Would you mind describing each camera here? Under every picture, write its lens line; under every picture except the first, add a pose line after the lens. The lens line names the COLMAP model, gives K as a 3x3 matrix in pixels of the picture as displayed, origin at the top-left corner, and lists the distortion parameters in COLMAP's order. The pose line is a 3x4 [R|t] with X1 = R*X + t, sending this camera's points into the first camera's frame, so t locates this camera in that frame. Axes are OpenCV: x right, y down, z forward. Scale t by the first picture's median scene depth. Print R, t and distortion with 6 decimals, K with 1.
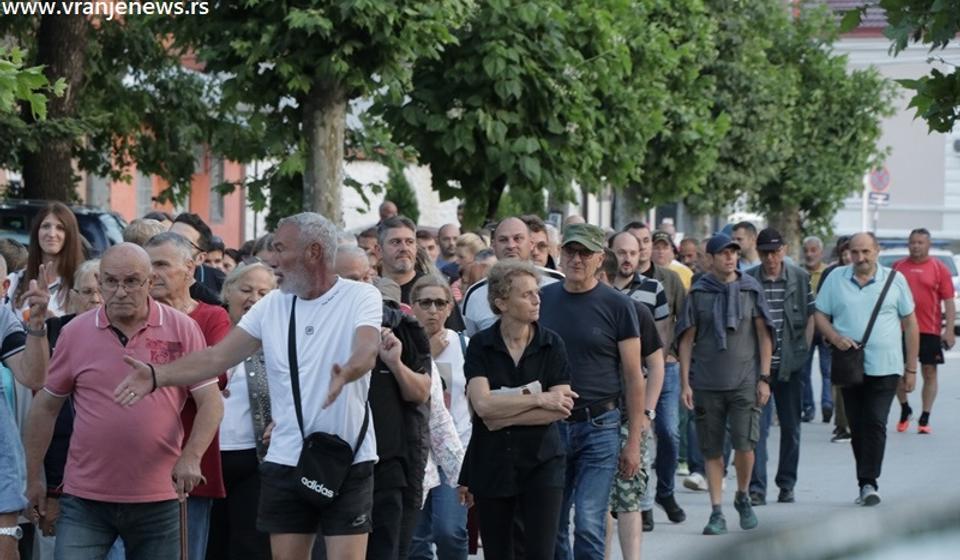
lens RADIAL K [[6267.2, 0, 479.9], [0, 6267.2, 280.4], [0, 0, 1]] dist [2.270524, 0.000000]
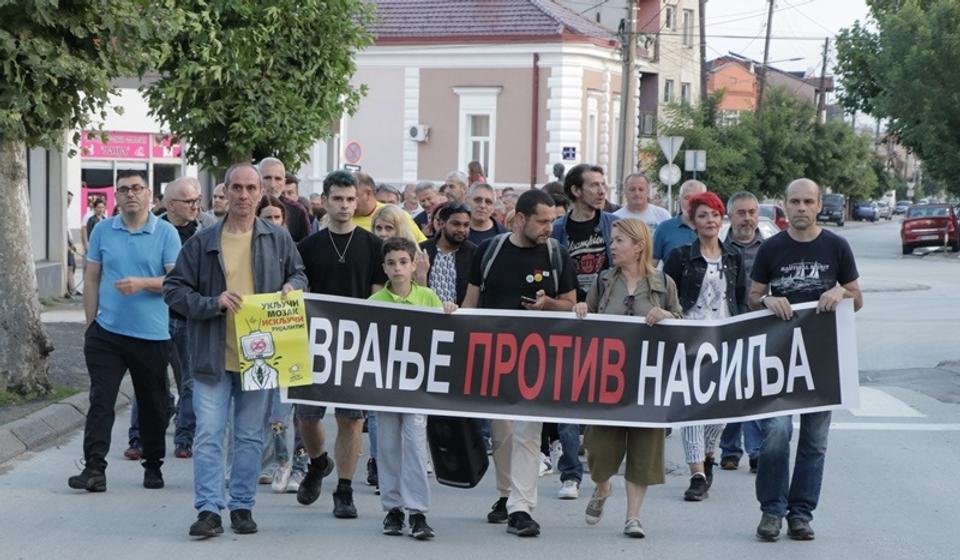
lens RADIAL K [[2519.3, 0, 477.6], [0, 2519.3, 281.0], [0, 0, 1]] dist [0.922260, 0.000000]
pose [[0.993640, 0.008242, 0.112304, 0.043301], [-0.010708, 0.999714, 0.021379, -0.003373], [-0.112096, -0.022446, 0.993444, 0.682858]]
